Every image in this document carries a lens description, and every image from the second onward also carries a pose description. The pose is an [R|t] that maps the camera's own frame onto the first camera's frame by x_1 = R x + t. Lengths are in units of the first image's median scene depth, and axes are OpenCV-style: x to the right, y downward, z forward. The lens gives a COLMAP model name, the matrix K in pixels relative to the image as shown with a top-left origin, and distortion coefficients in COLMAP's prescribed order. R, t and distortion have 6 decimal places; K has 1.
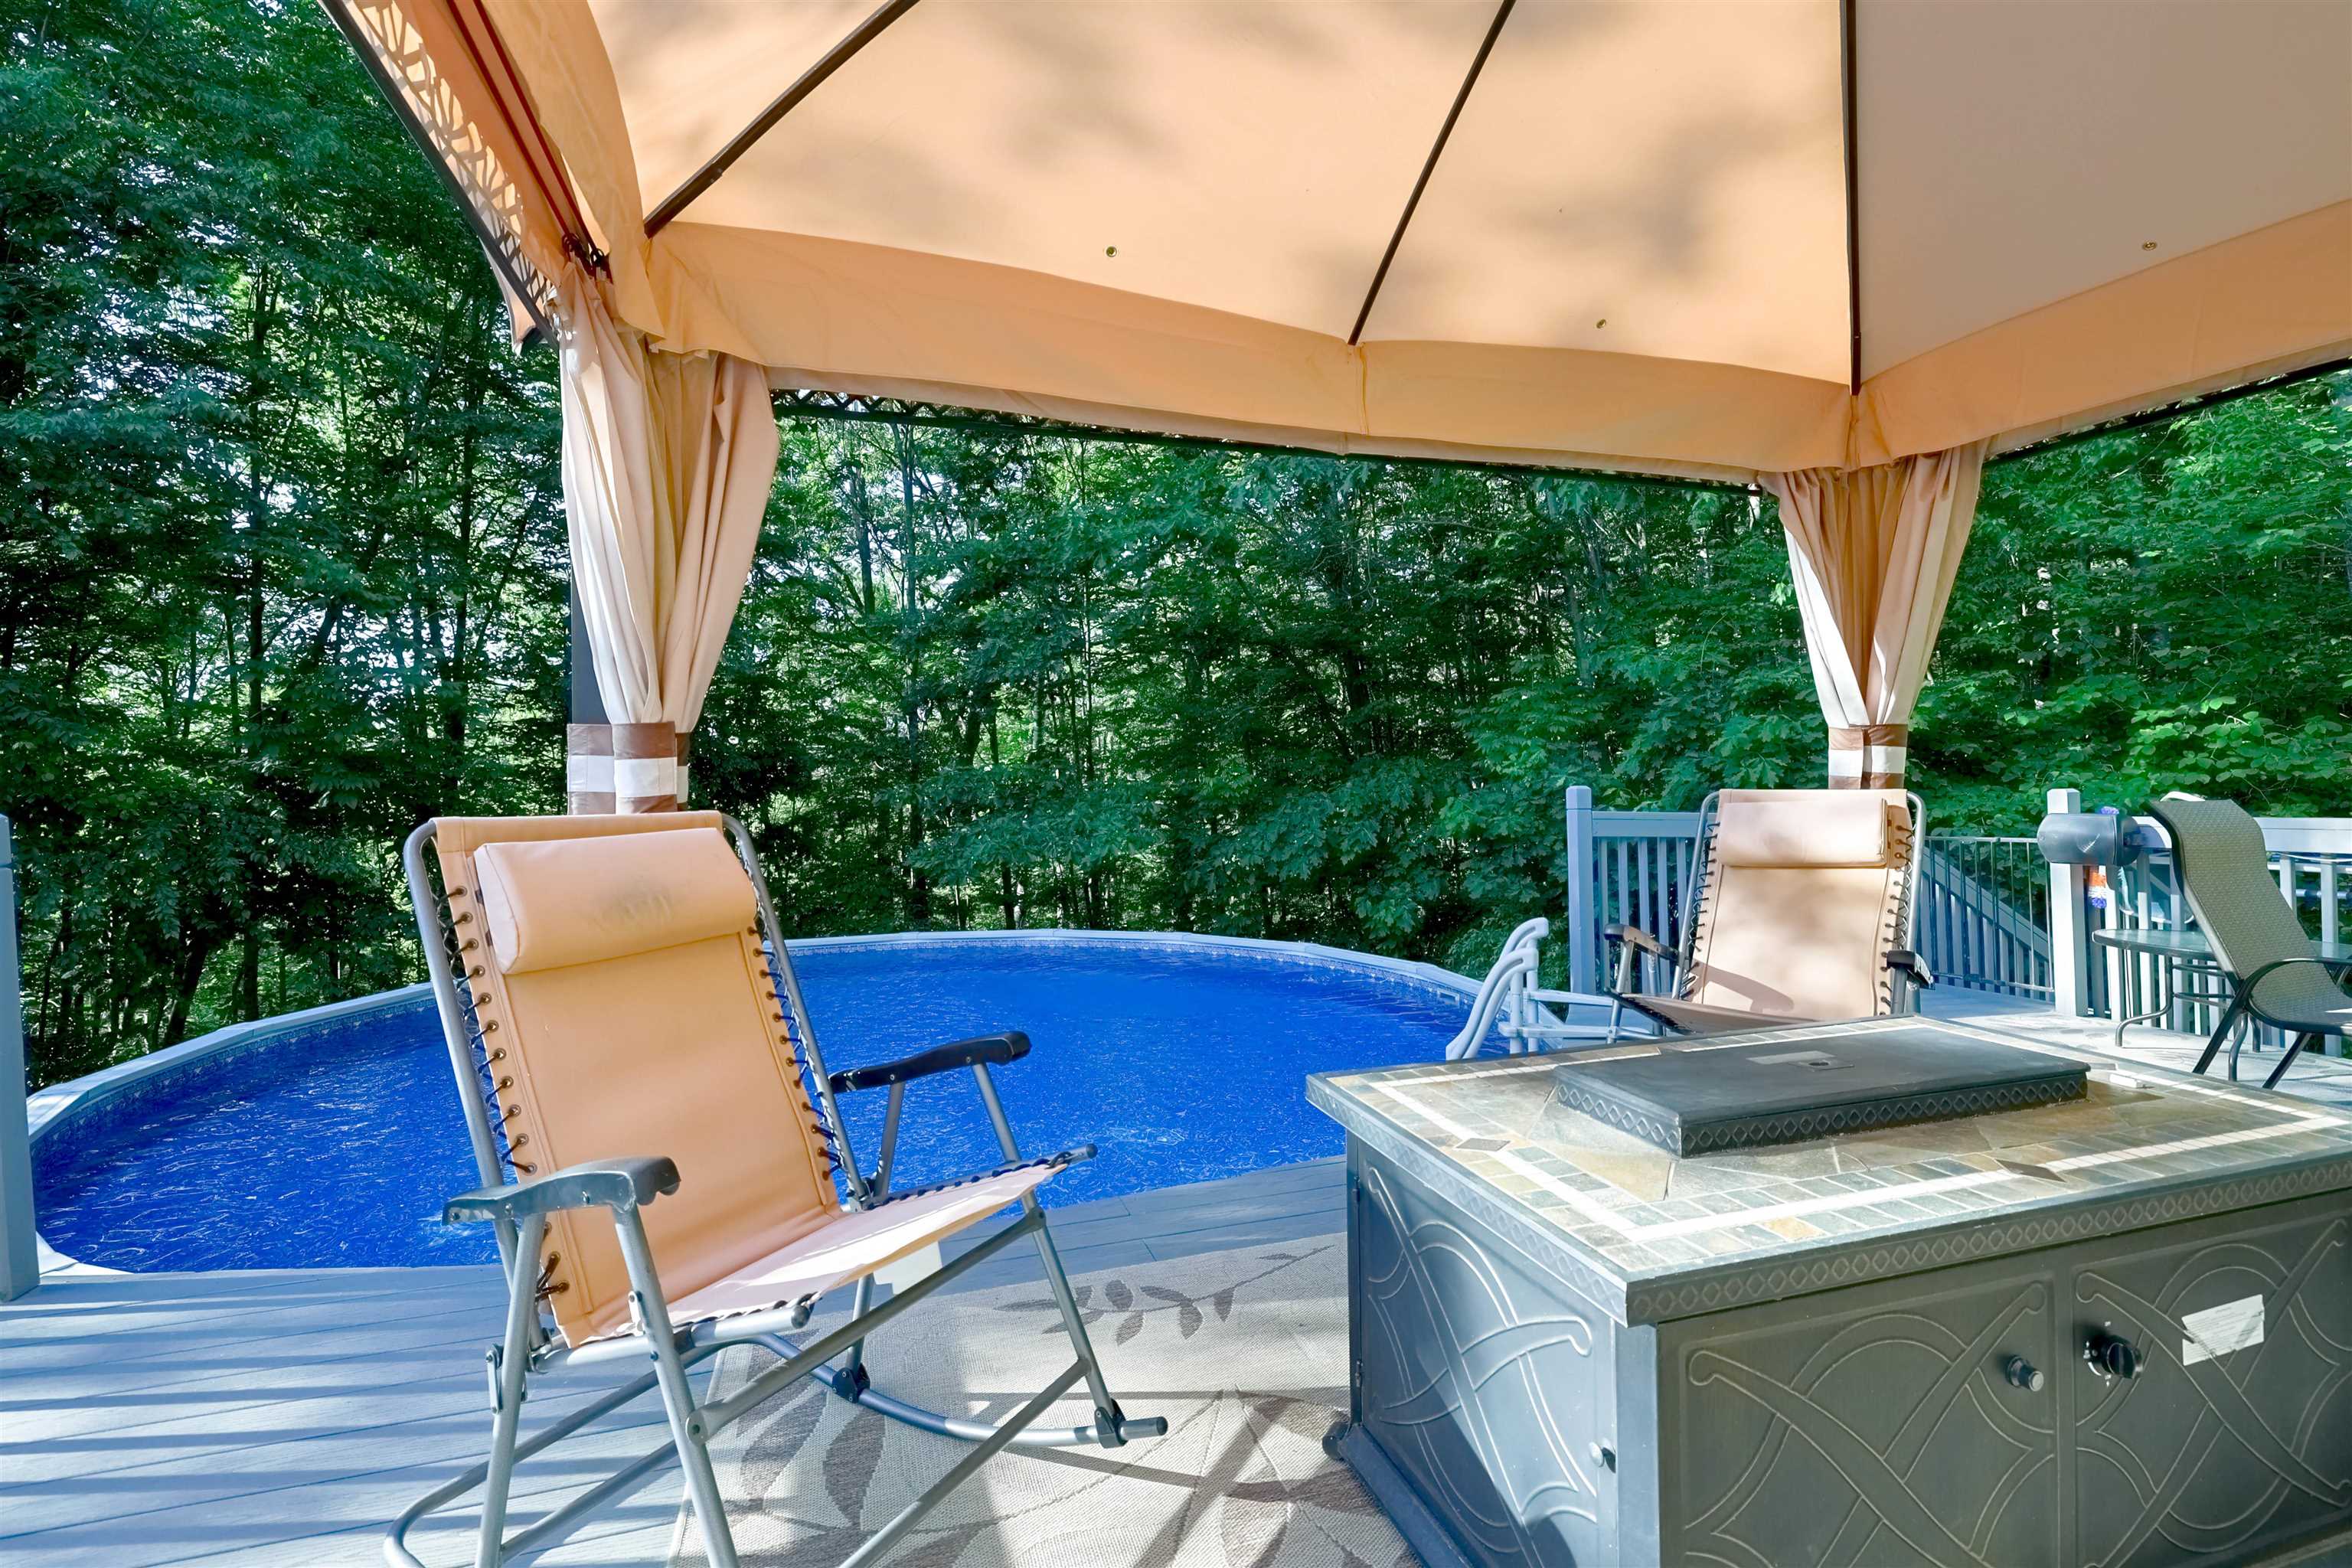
lens RADIAL K [[1021.5, 0, 1176.0], [0, 1021.5, 784.0], [0, 0, 1]] dist [0.000094, 0.000064]
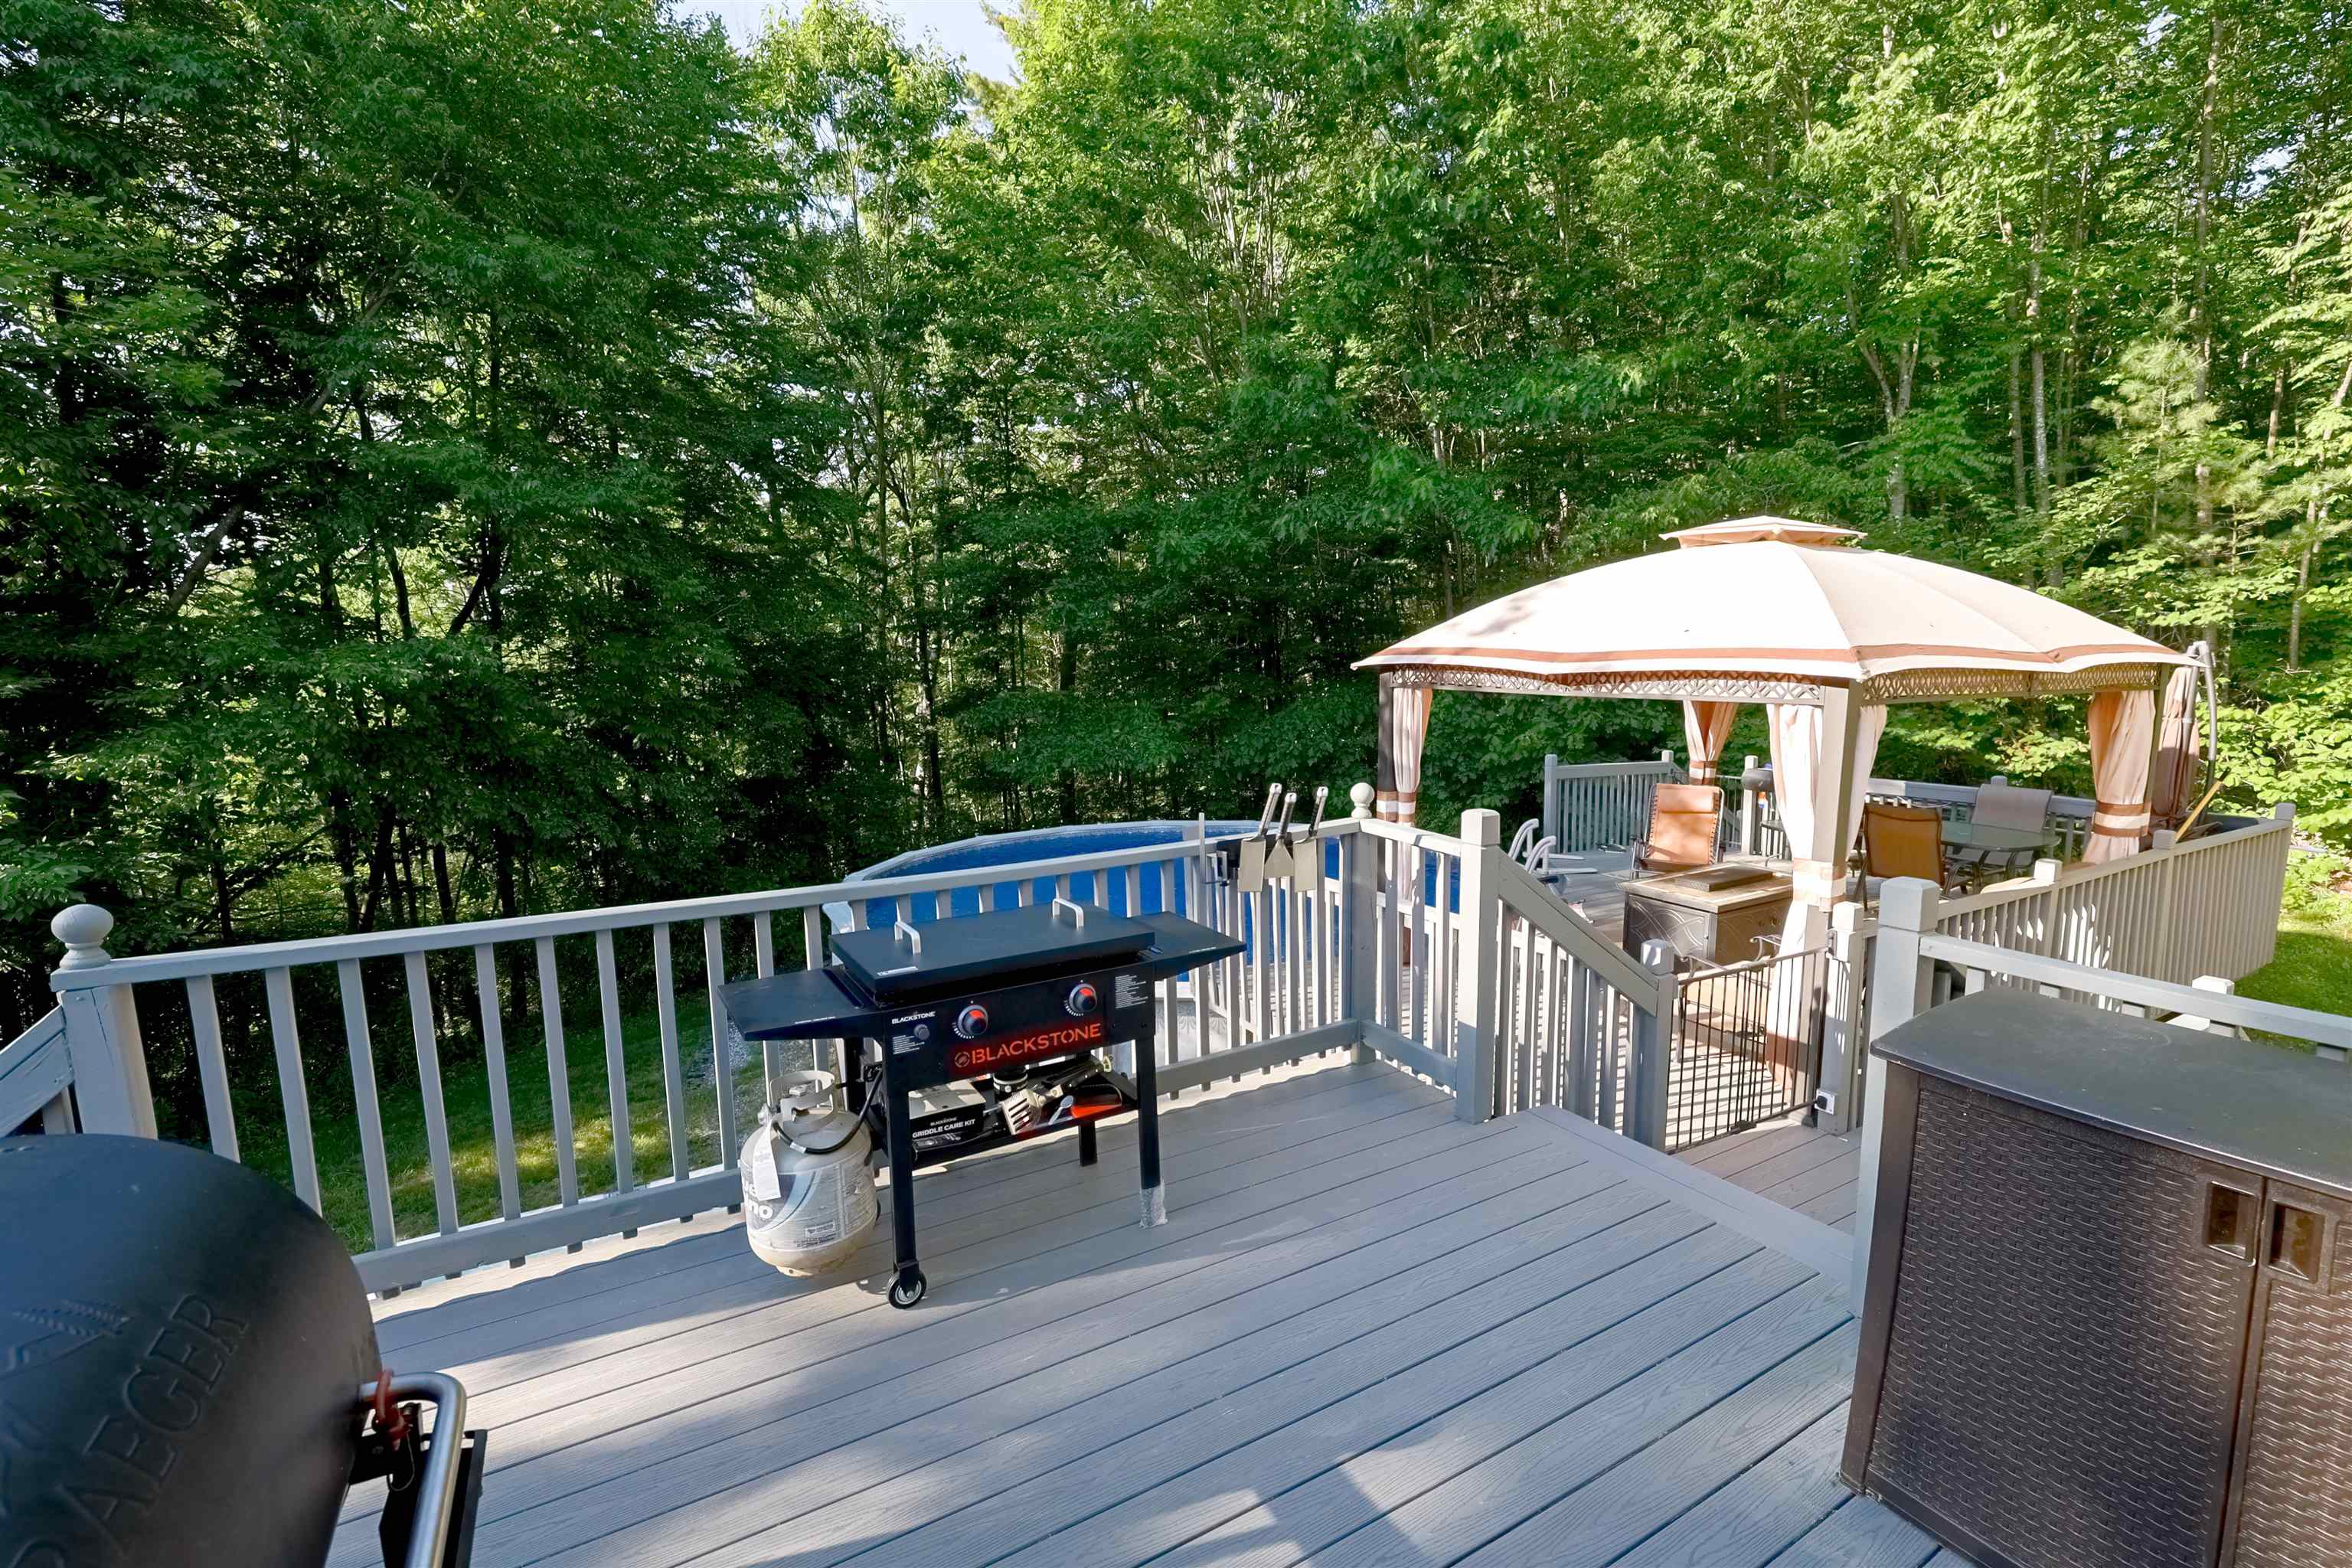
lens RADIAL K [[1092.0, 0, 1147.3], [0, 1092.0, 783.0], [0, 0, 1]] dist [-0.001090, 0.000280]
pose [[0.970085, -0.028313, 0.241108, -1.085267], [-0.006498, 0.989791, 0.142376, -0.289518], [-0.242677, -0.139683, 0.959998, -1.076037]]
